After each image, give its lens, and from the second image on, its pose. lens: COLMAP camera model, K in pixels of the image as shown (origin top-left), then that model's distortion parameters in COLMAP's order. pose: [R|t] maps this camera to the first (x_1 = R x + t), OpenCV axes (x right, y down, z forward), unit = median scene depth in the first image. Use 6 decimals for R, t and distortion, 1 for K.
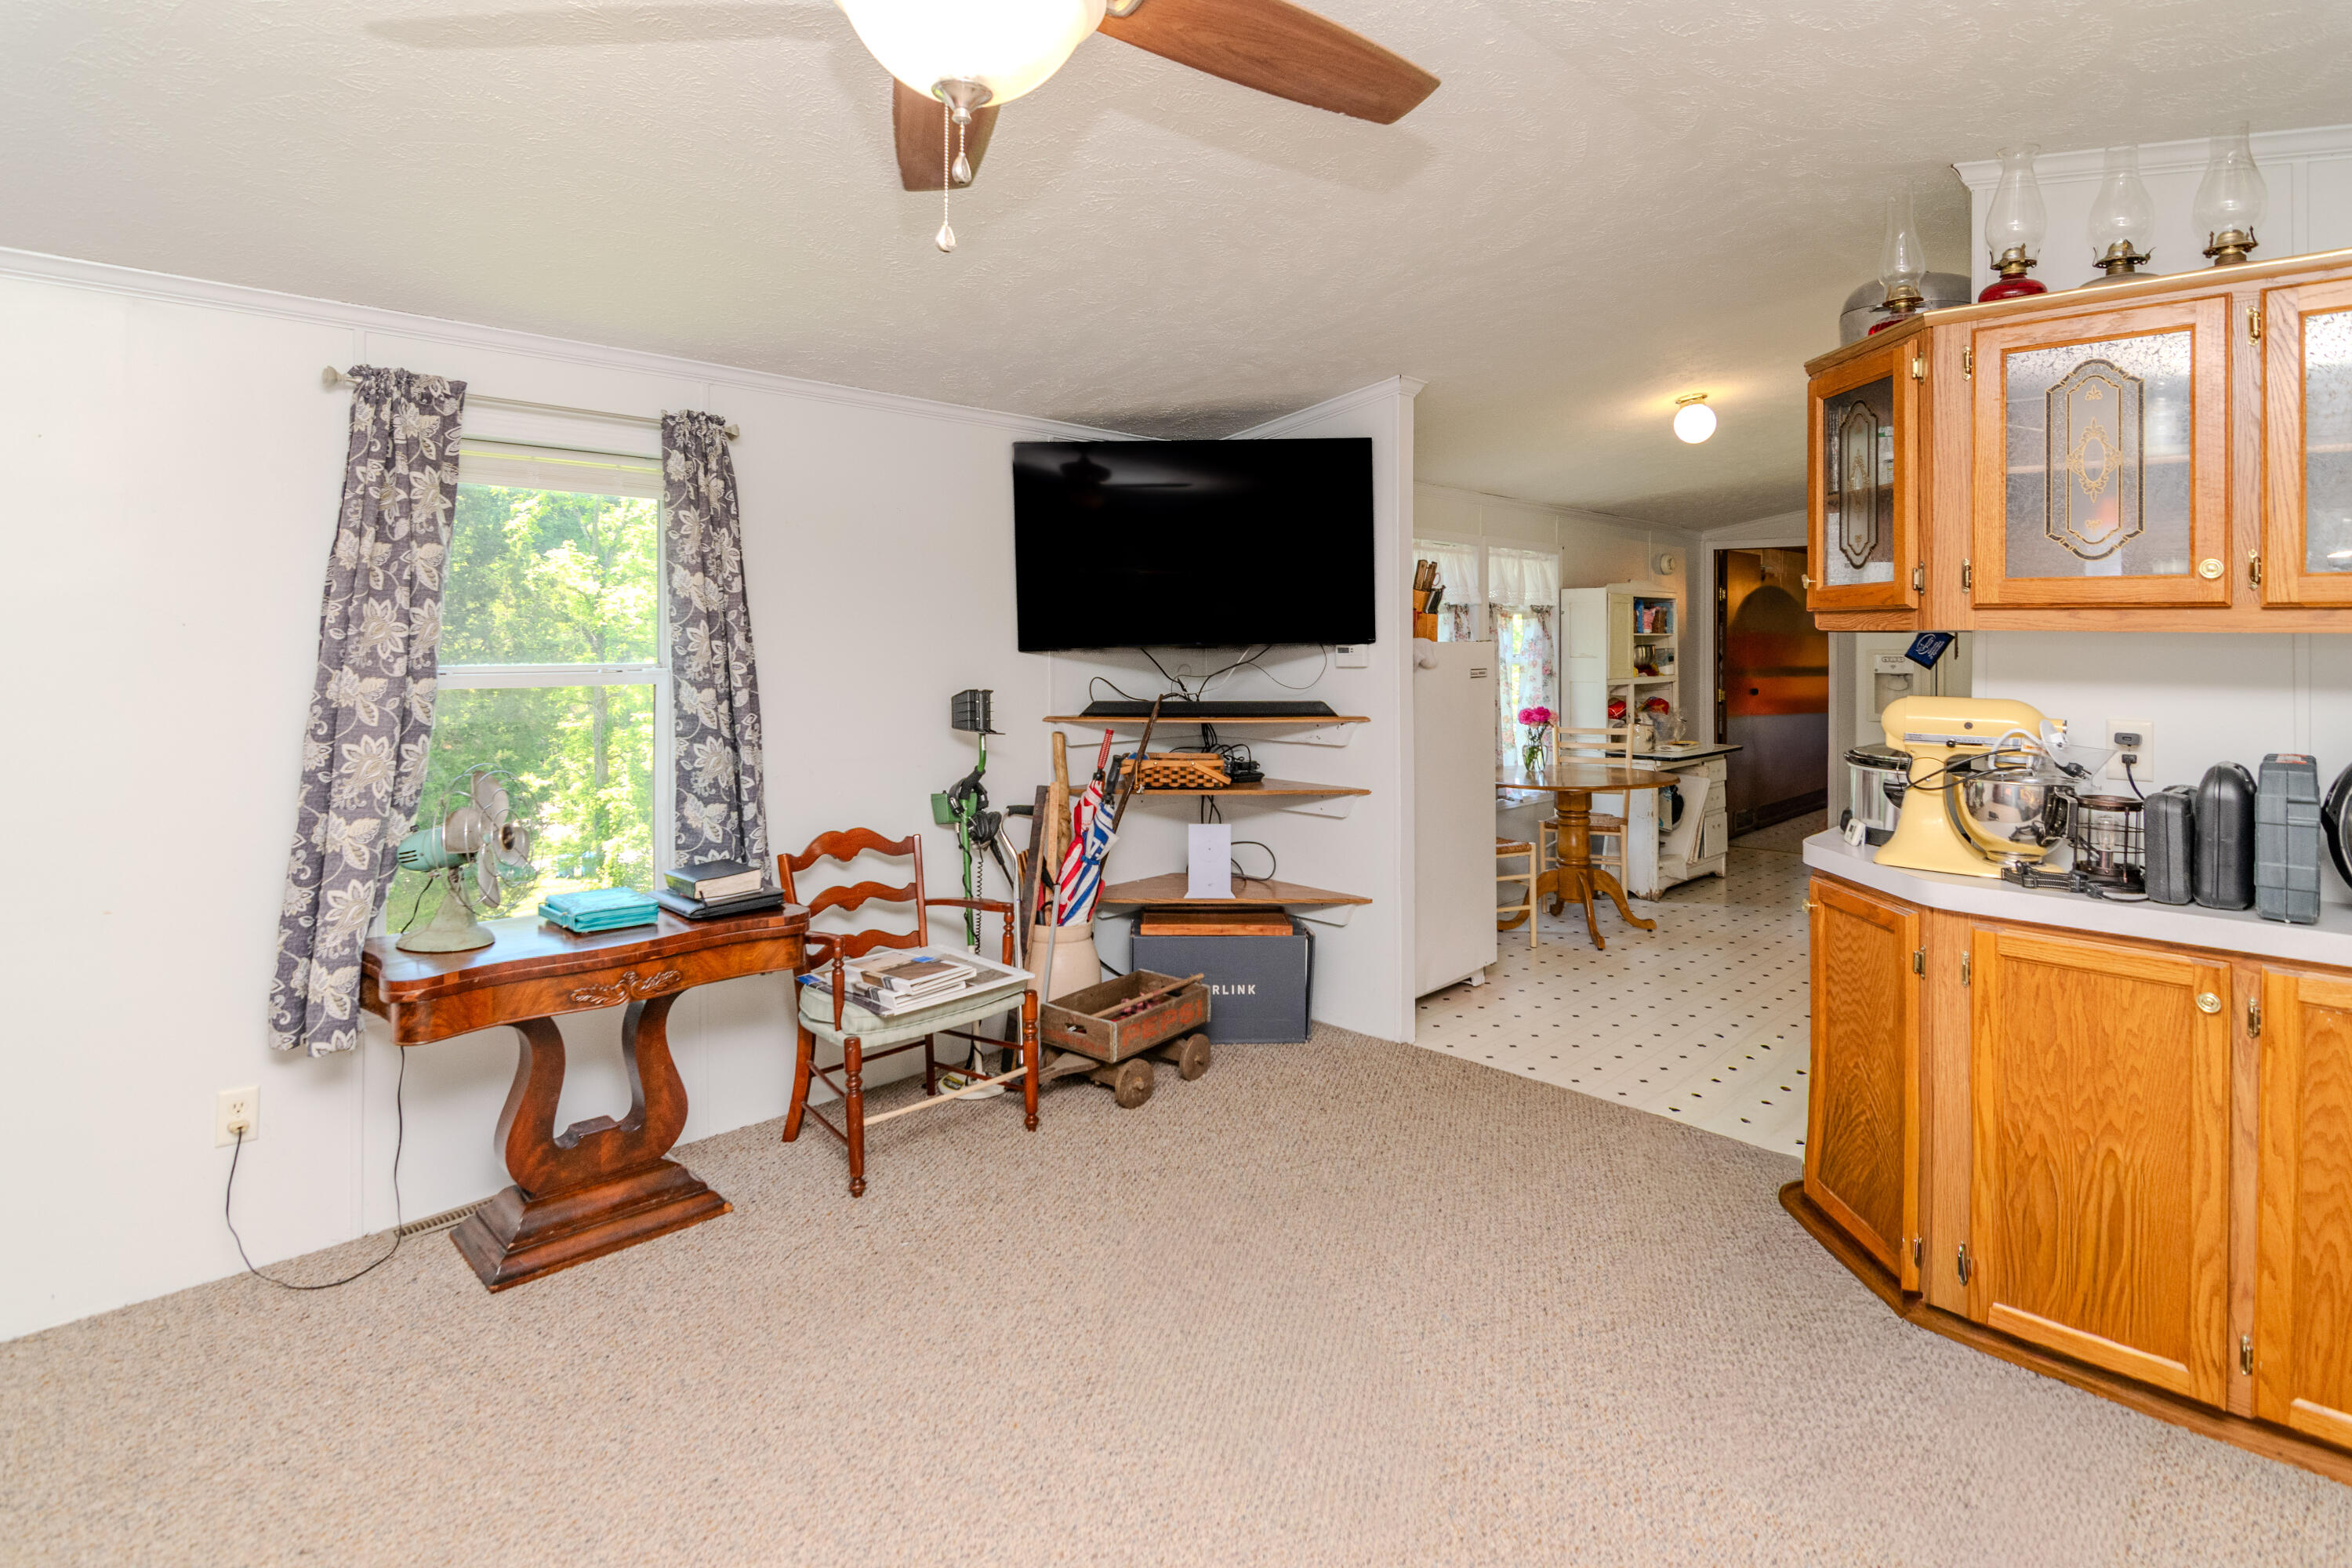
lens RADIAL K [[1206.7, 0, 1181.7], [0, 1206.7, 642.0], [0, 0, 1]] dist [0.000608, -0.001725]
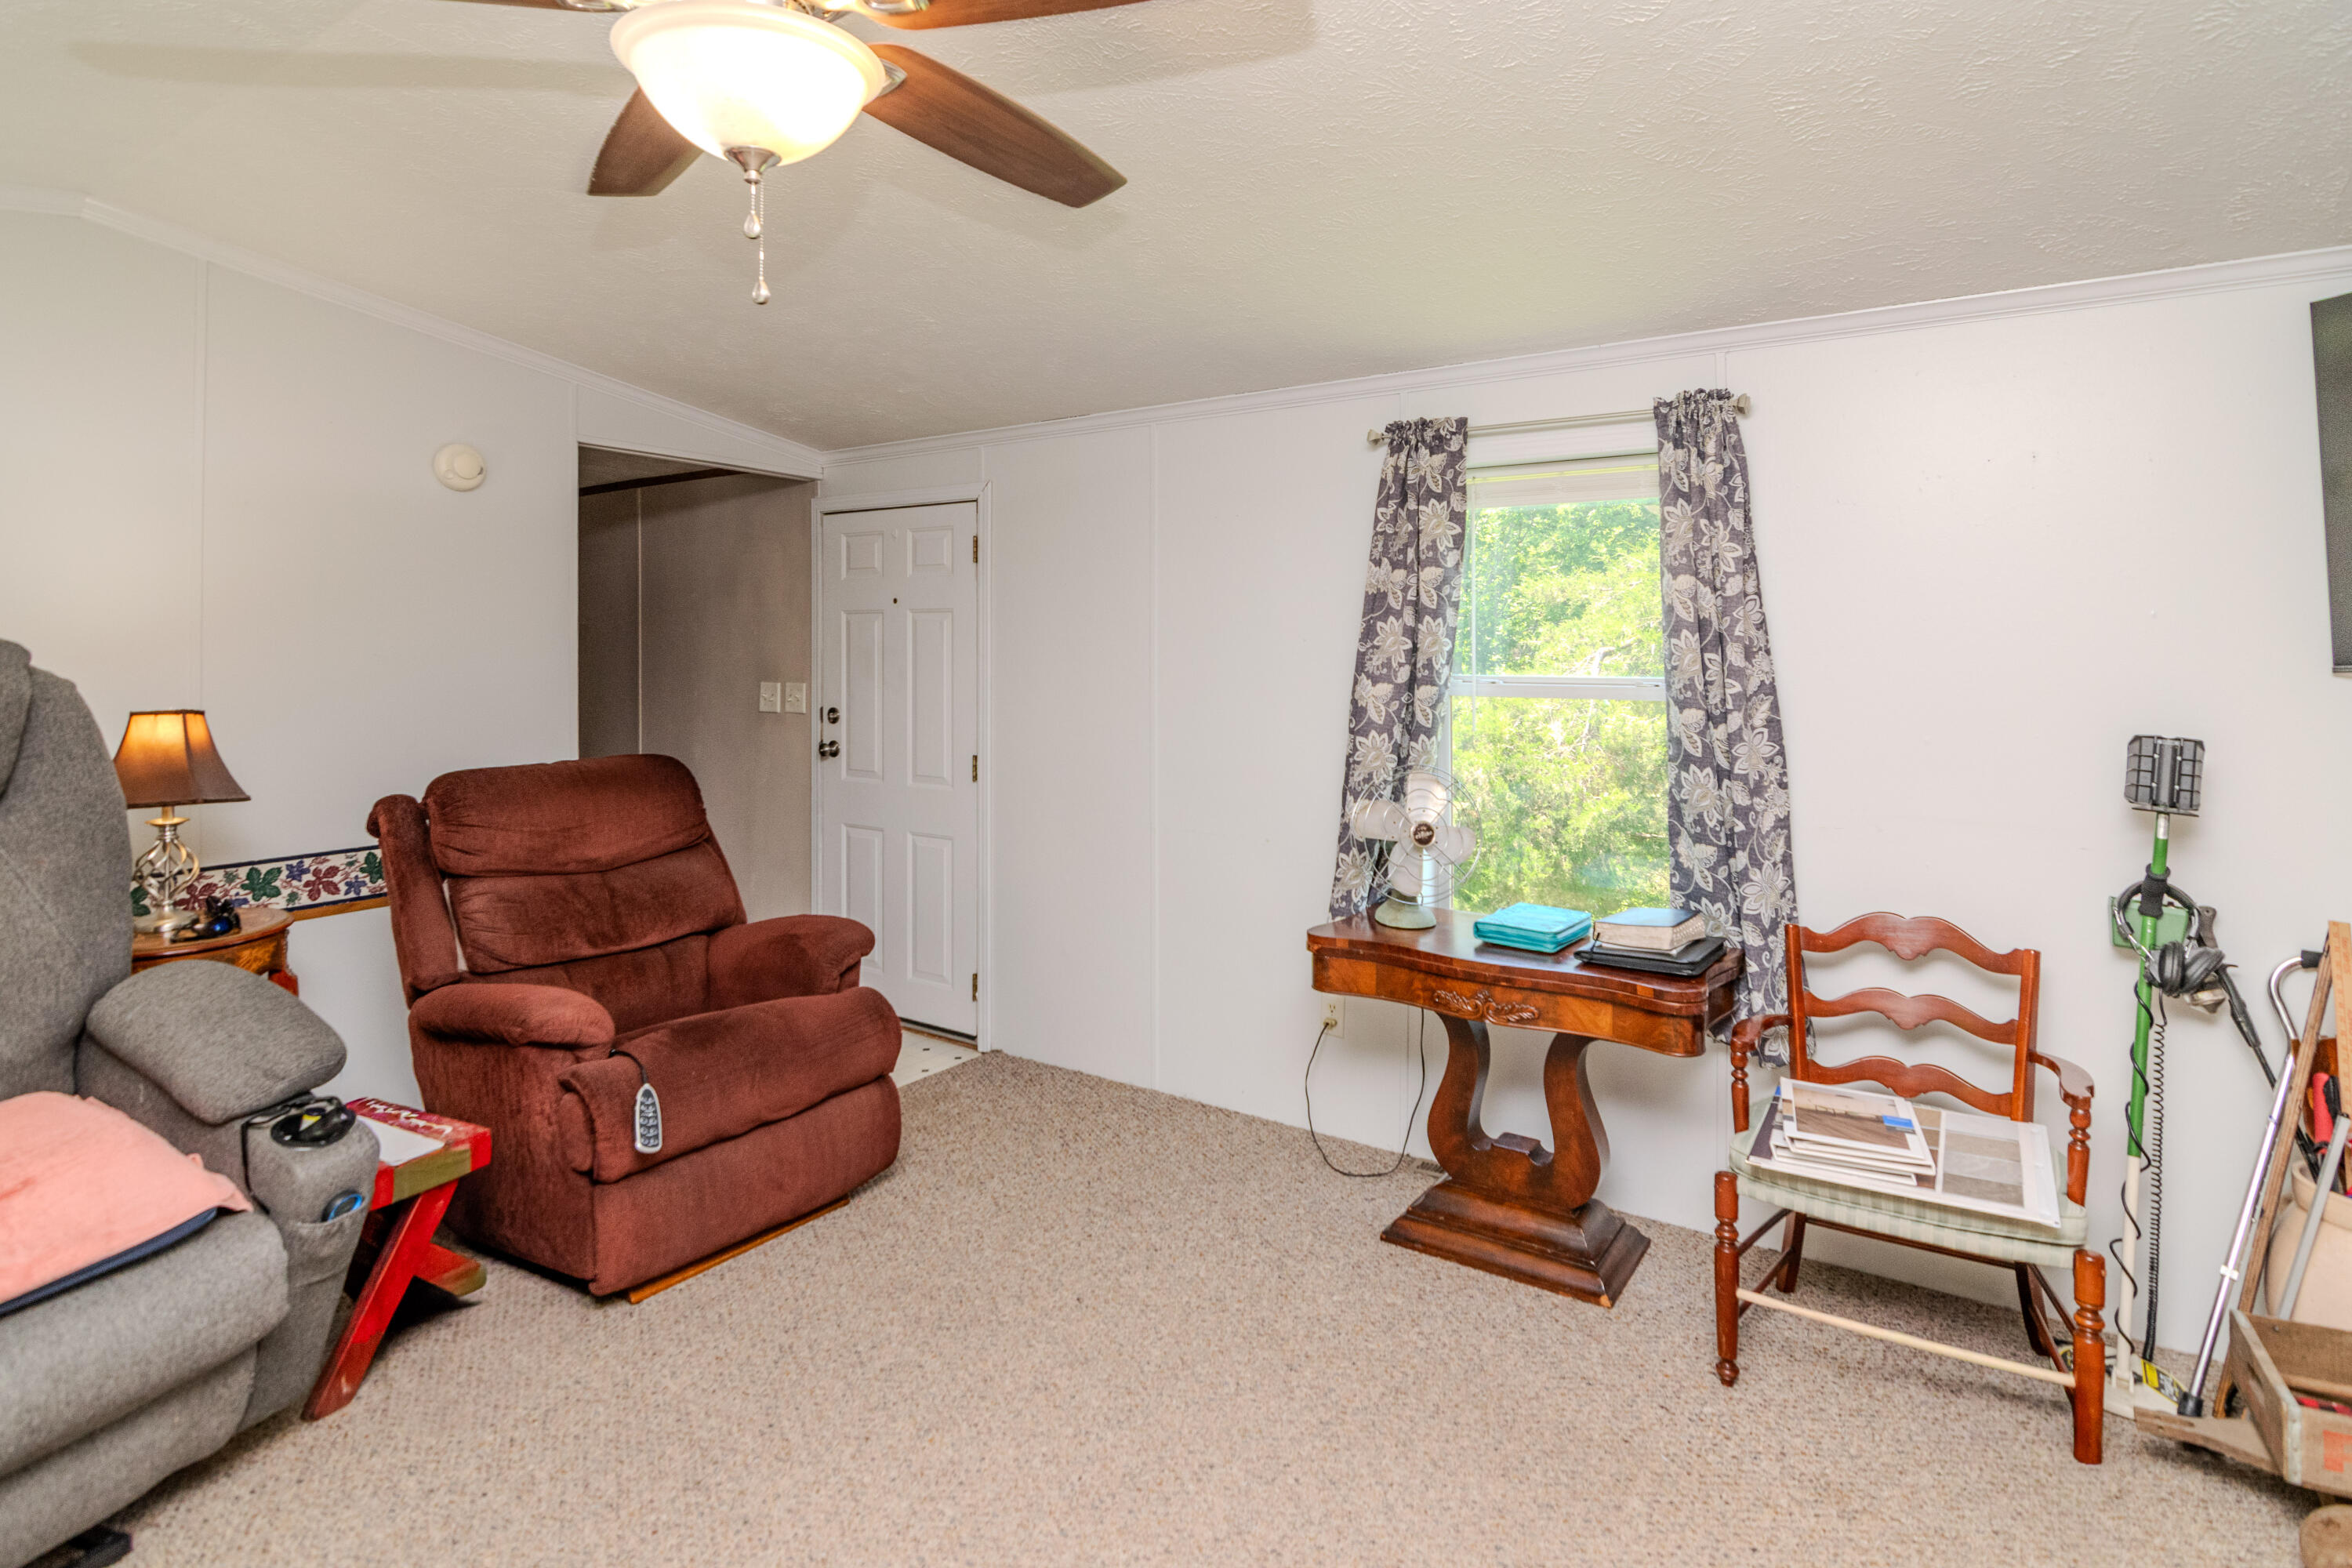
lens RADIAL K [[1206.7, 0, 1181.7], [0, 1206.7, 642.0], [0, 0, 1]] dist [0.000608, -0.001725]
pose [[0.188572, -0.006591, -0.982037, 0.436369], [-0.004545, 0.999961, -0.007584, -0.001316], [0.982049, 0.005893, 0.188535, 0.541023]]
